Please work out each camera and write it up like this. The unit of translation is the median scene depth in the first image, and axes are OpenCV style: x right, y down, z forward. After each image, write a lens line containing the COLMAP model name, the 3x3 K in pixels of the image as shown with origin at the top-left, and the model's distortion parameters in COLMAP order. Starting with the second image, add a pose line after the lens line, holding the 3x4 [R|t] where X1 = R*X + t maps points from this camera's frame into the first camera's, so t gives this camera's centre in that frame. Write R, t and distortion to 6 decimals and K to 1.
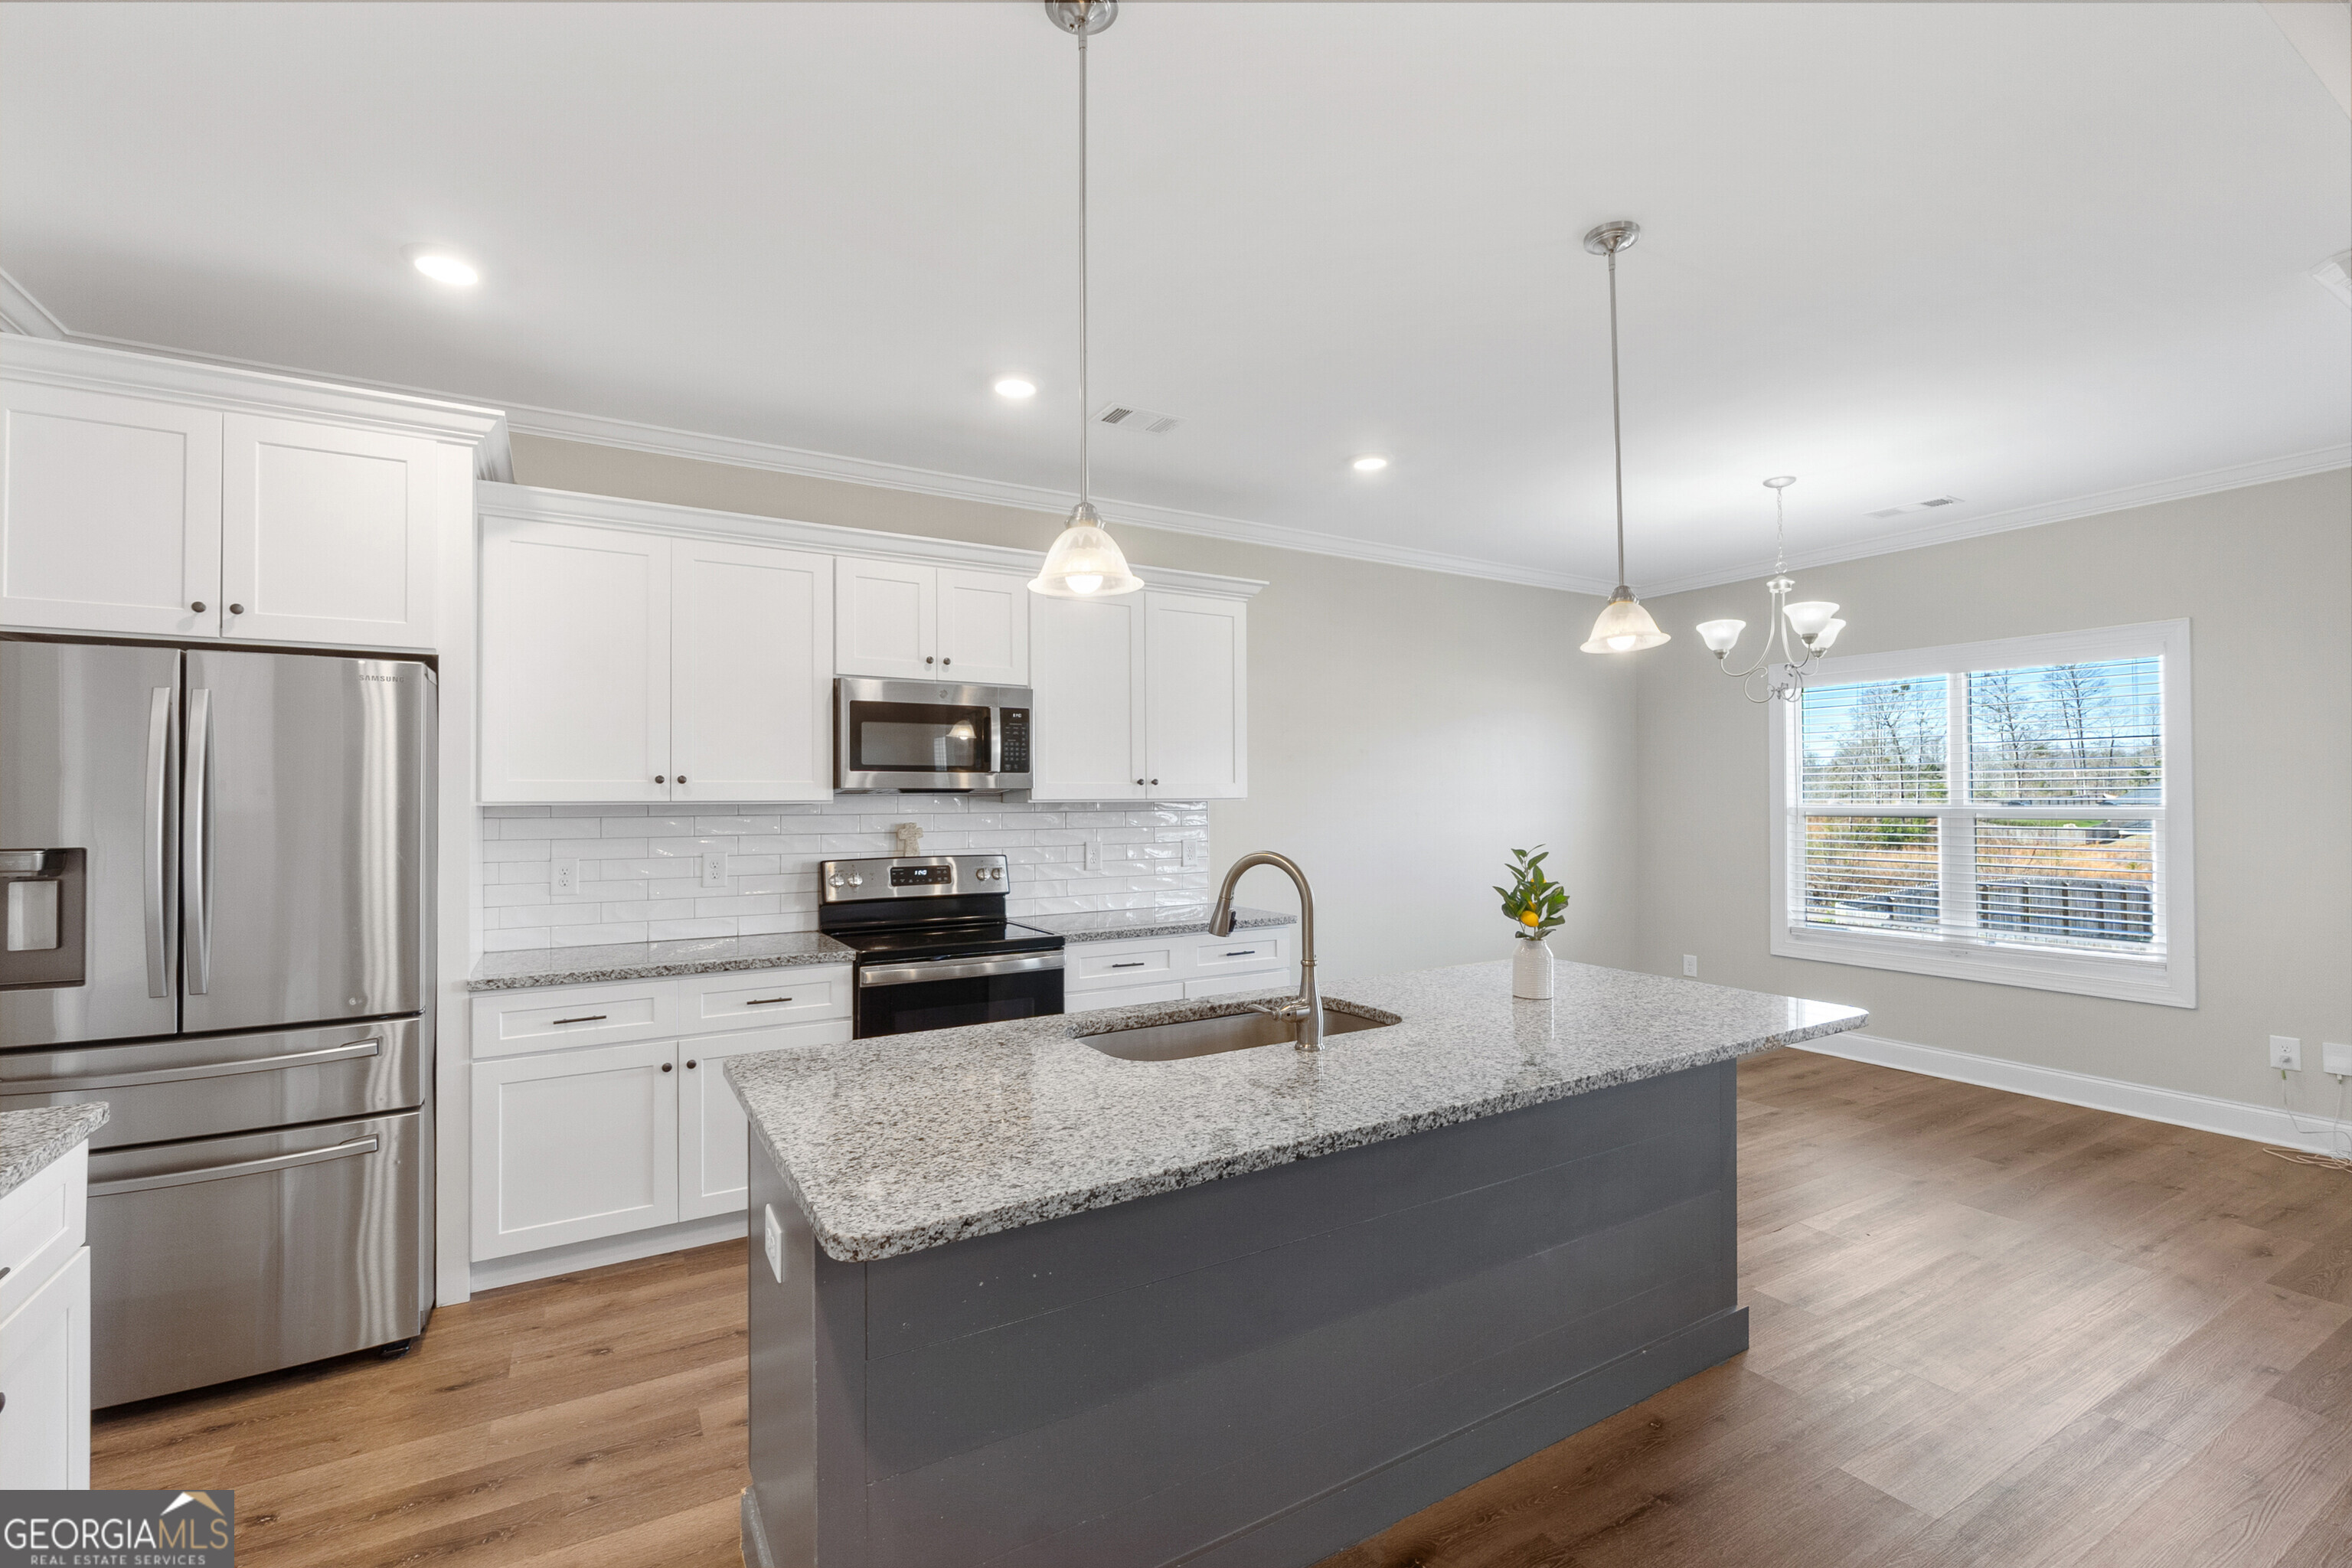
lens RADIAL K [[1028.0, 0, 1166.6], [0, 1028.0, 777.9], [0, 0, 1]] dist [-0.001575, 0.000011]
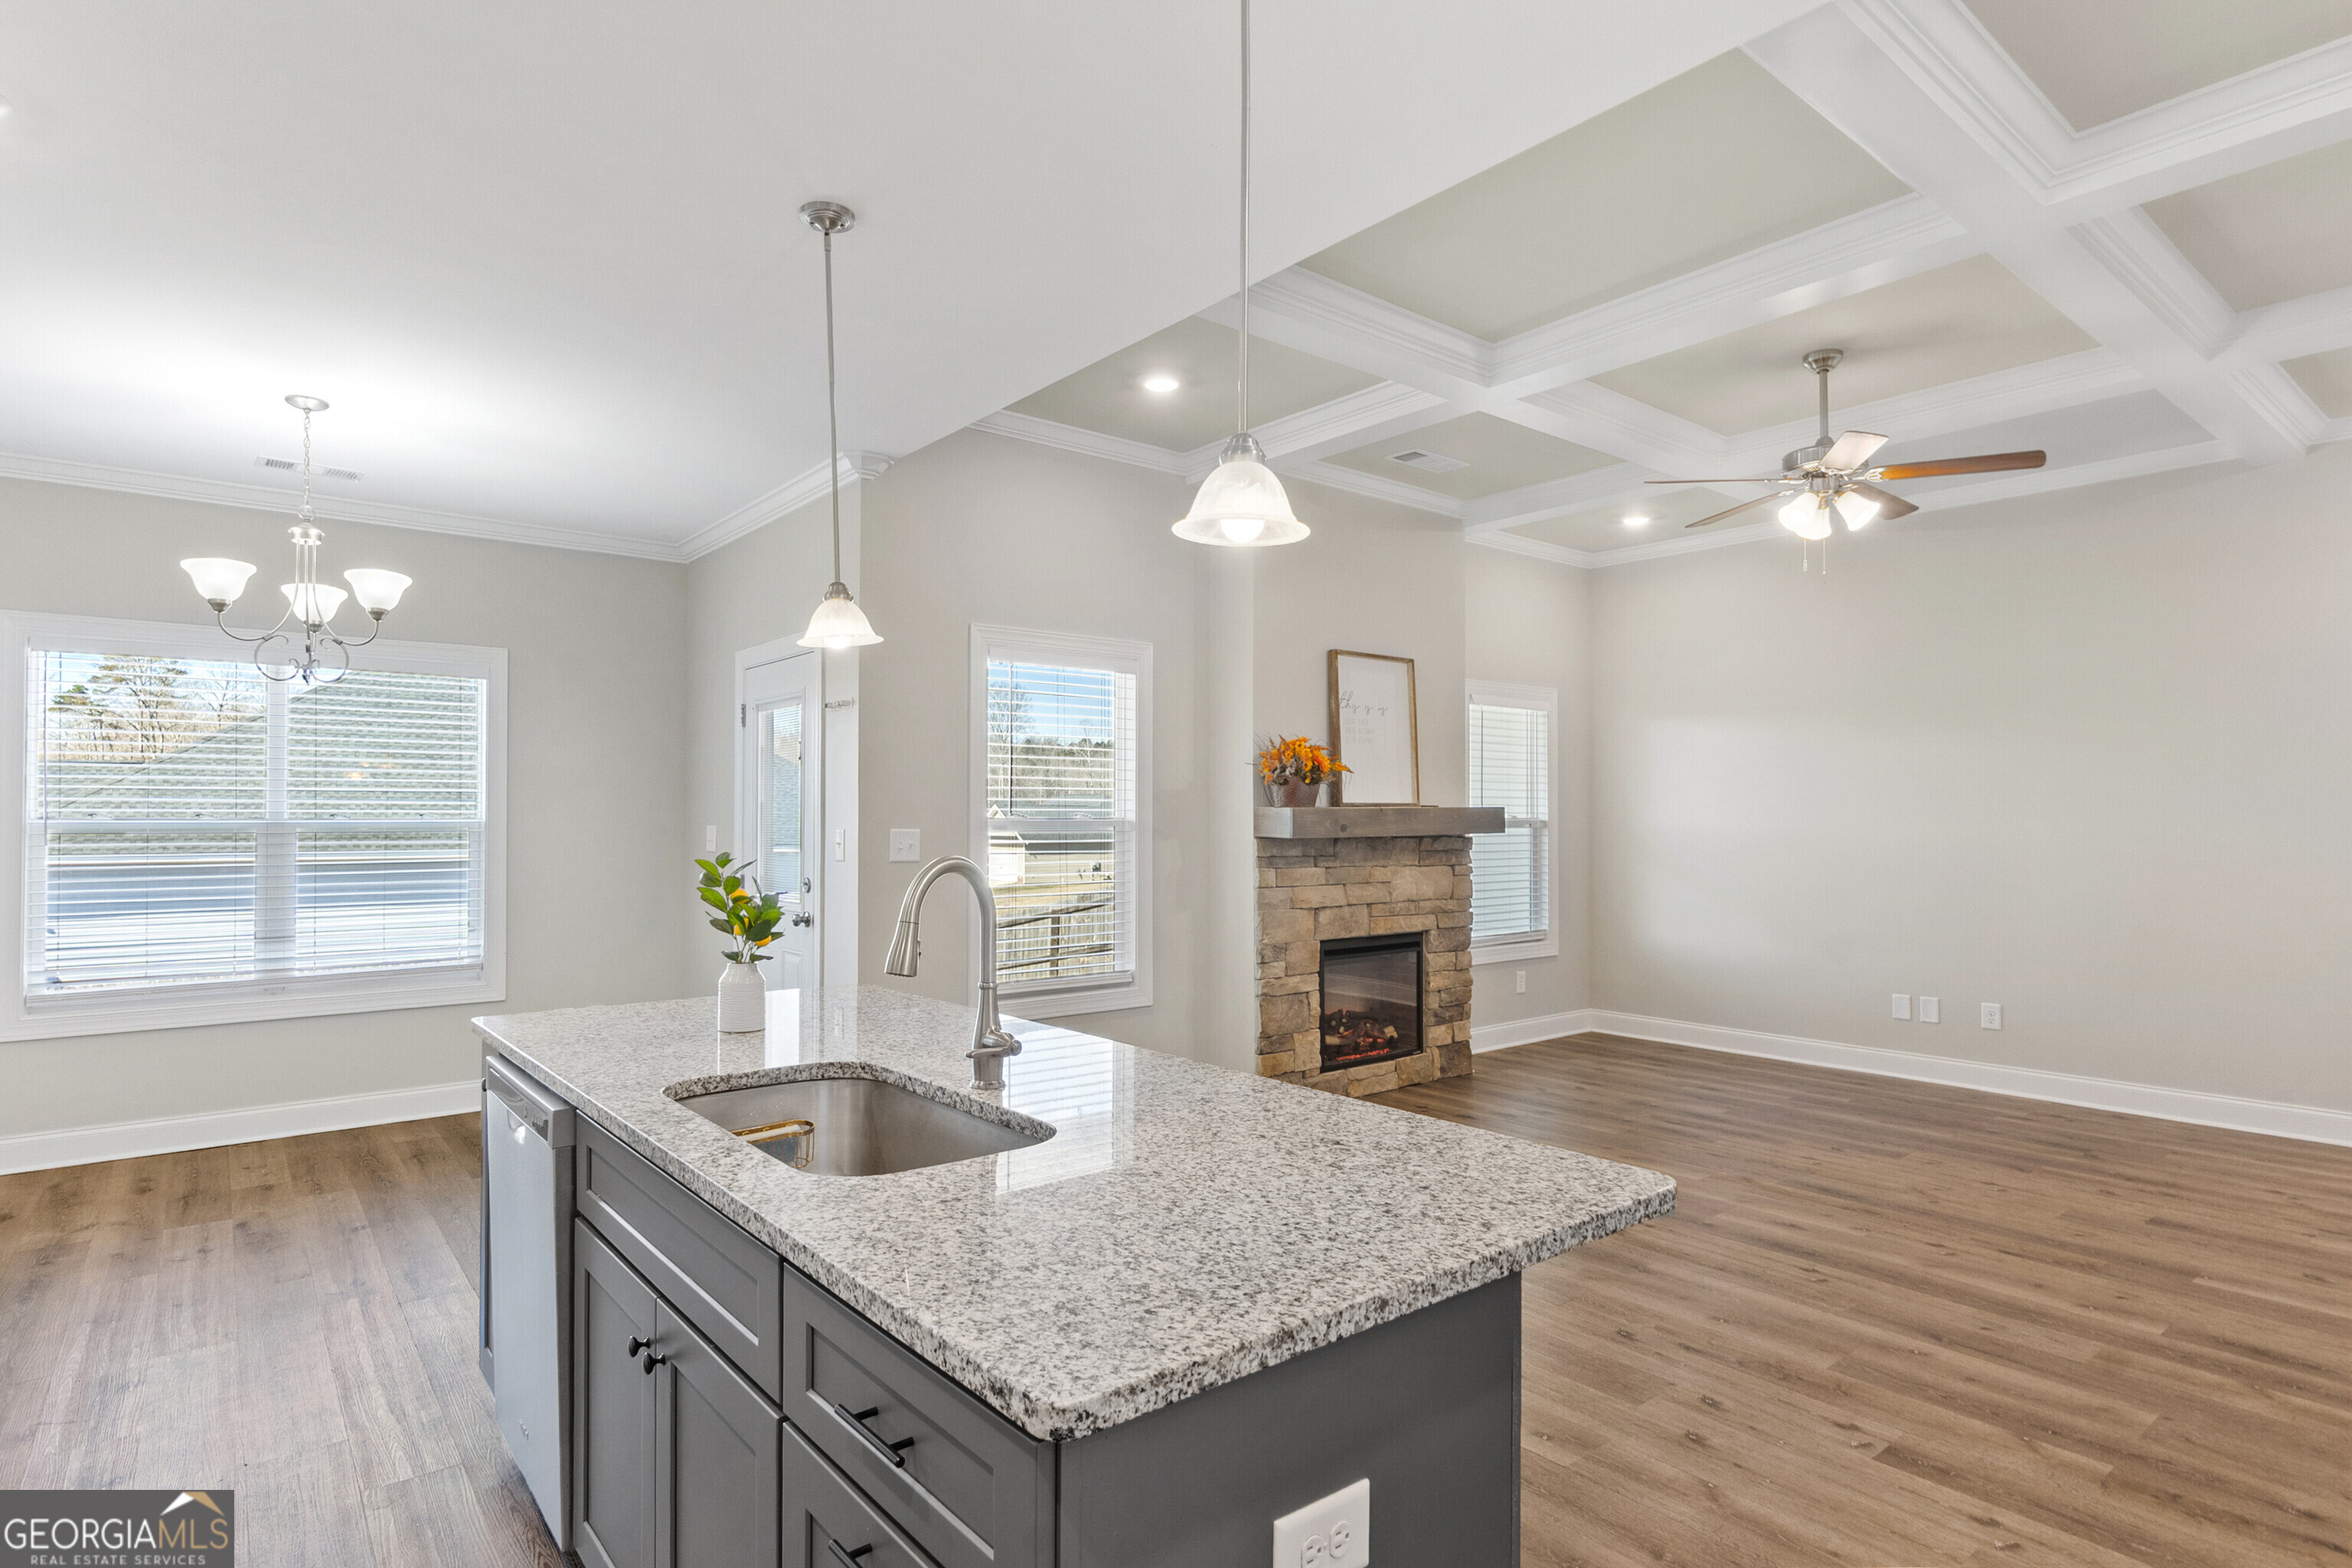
lens RADIAL K [[1230.7, 0, 1172.9], [0, 1230.7, 803.2], [0, 0, 1]] dist [0.002672, -0.000065]
pose [[-0.158768, 0.015861, 0.987189, -0.845303], [-0.018642, 0.999645, -0.019059, 0.044097], [-0.987140, -0.021429, -0.158416, 0.963844]]
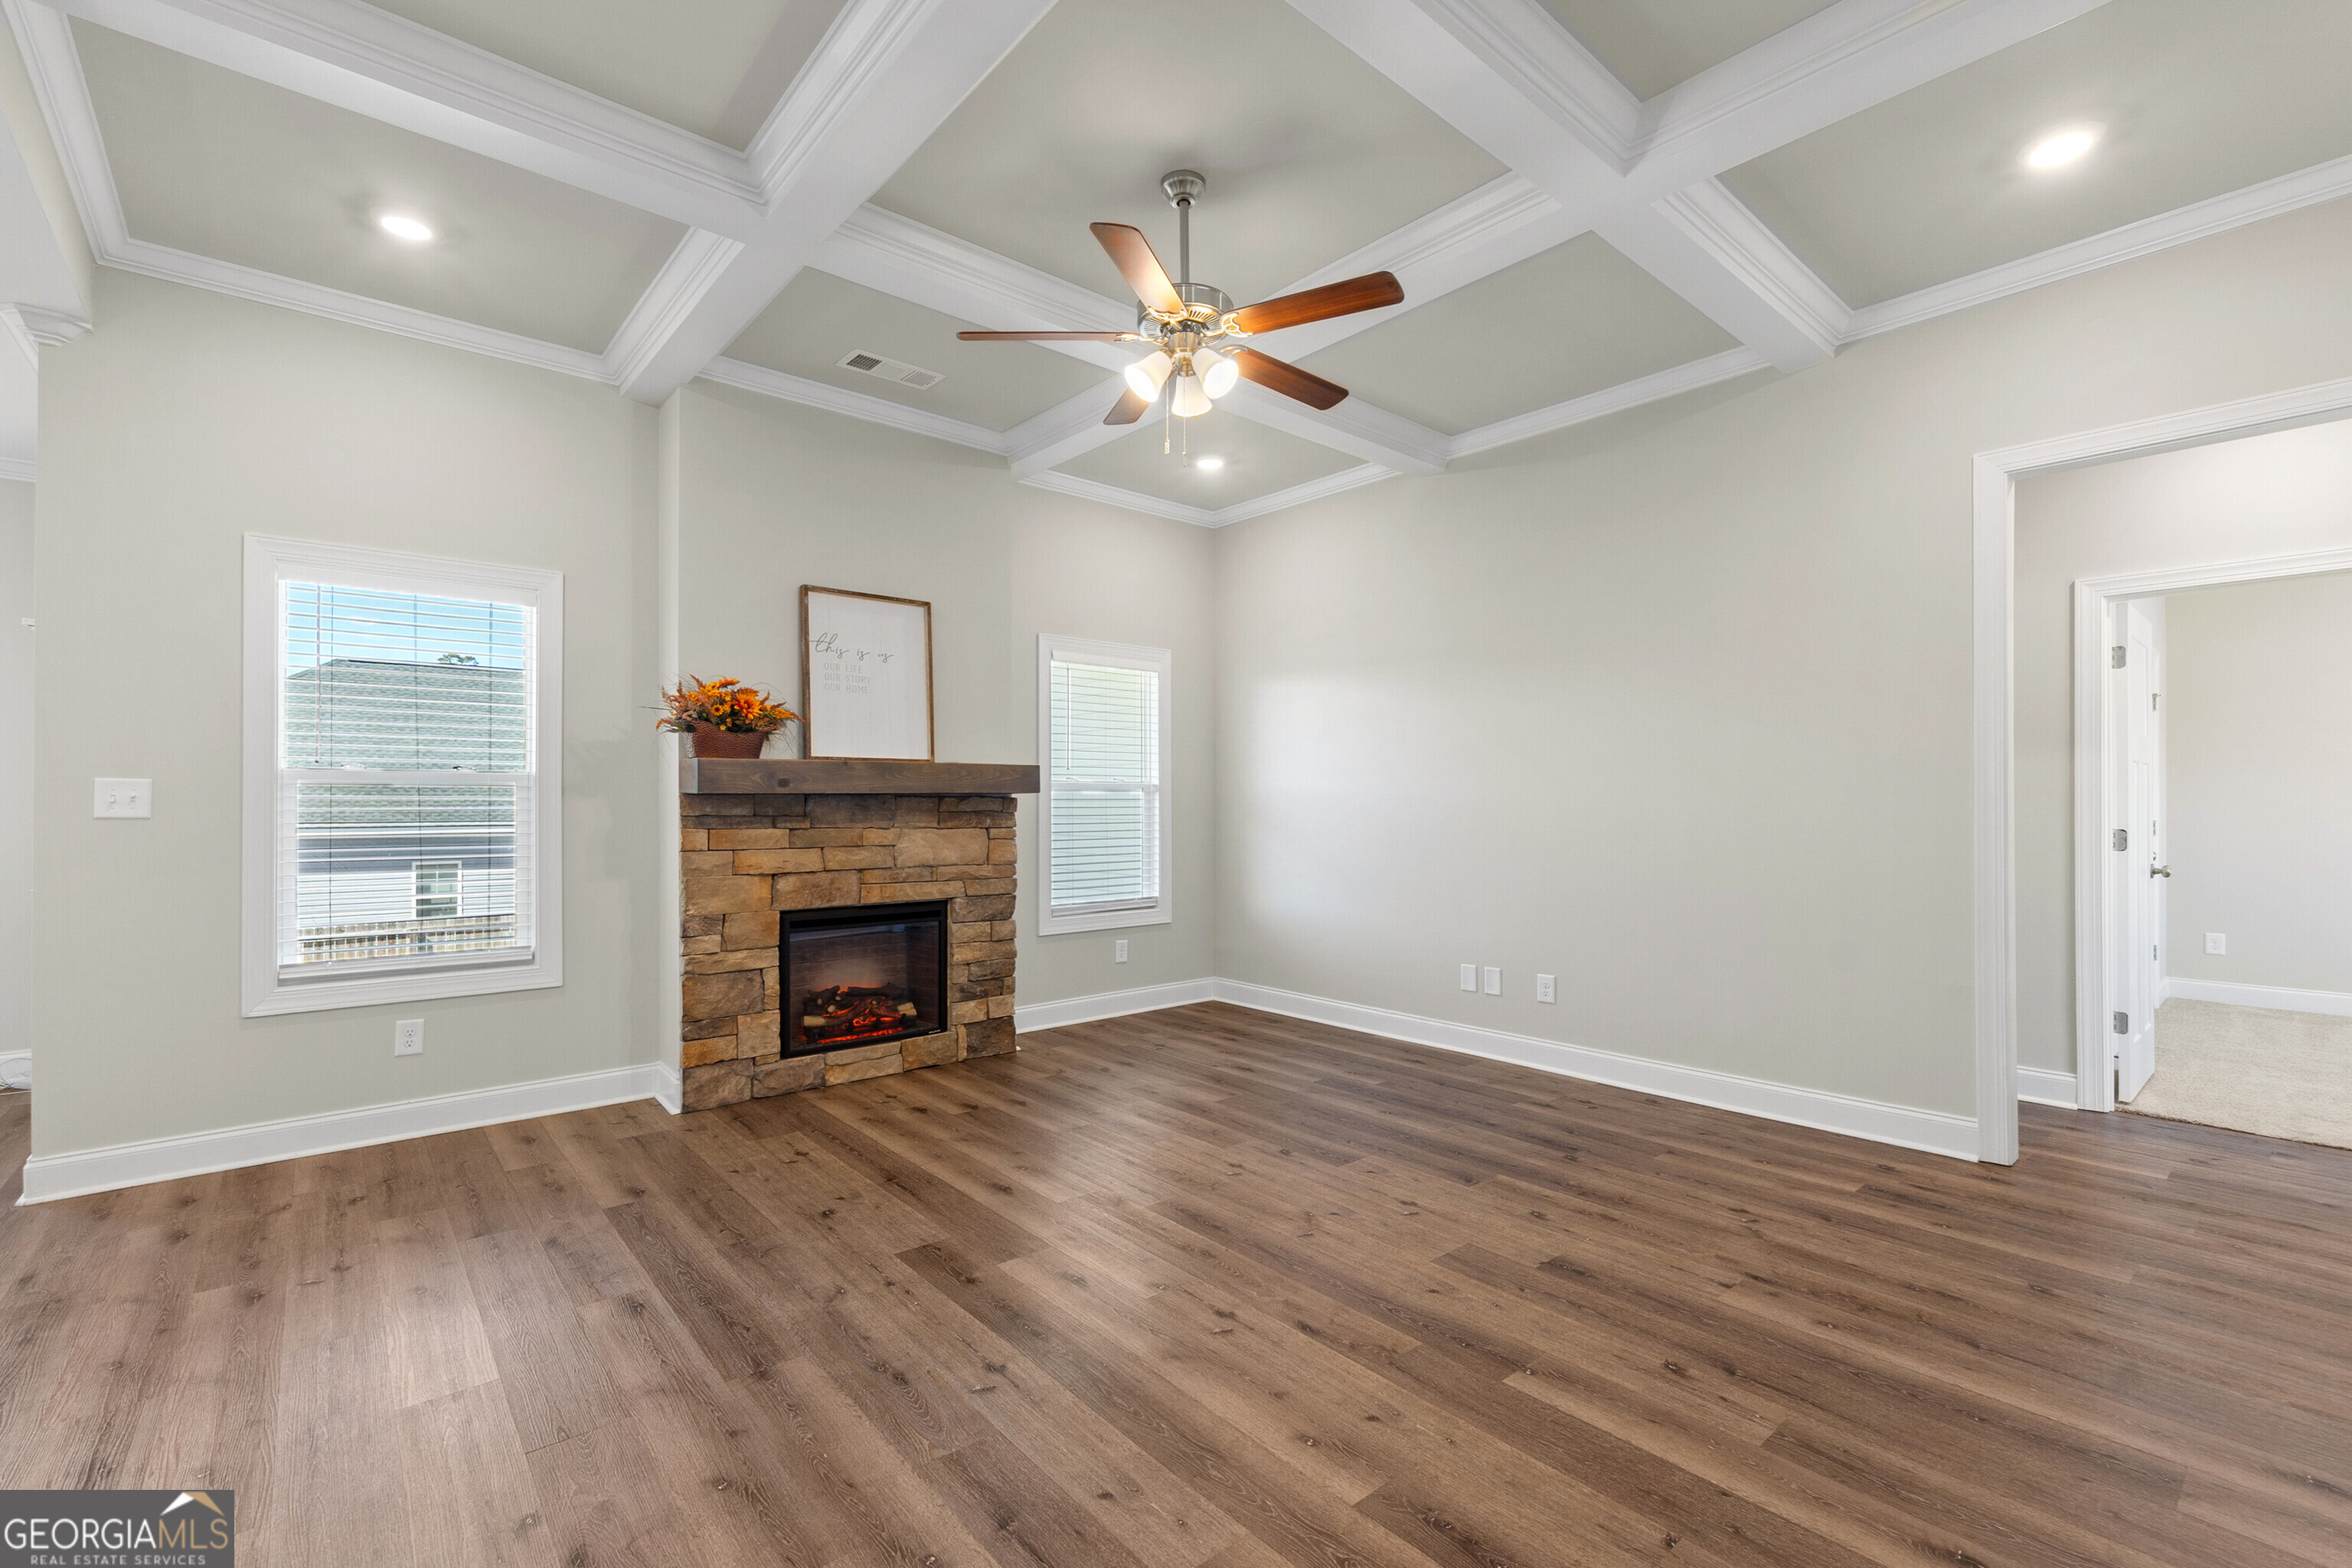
lens RADIAL K [[1028.0, 0, 1169.8], [0, 1028.0, 797.2], [0, 0, 1]] dist [-0.001575, 0.000011]
pose [[-0.185842, 0.009526, 0.982533, -0.675705], [-0.017077, 0.999771, -0.012923, 0.055957], [-0.982431, -0.019181, -0.185637, 0.586322]]
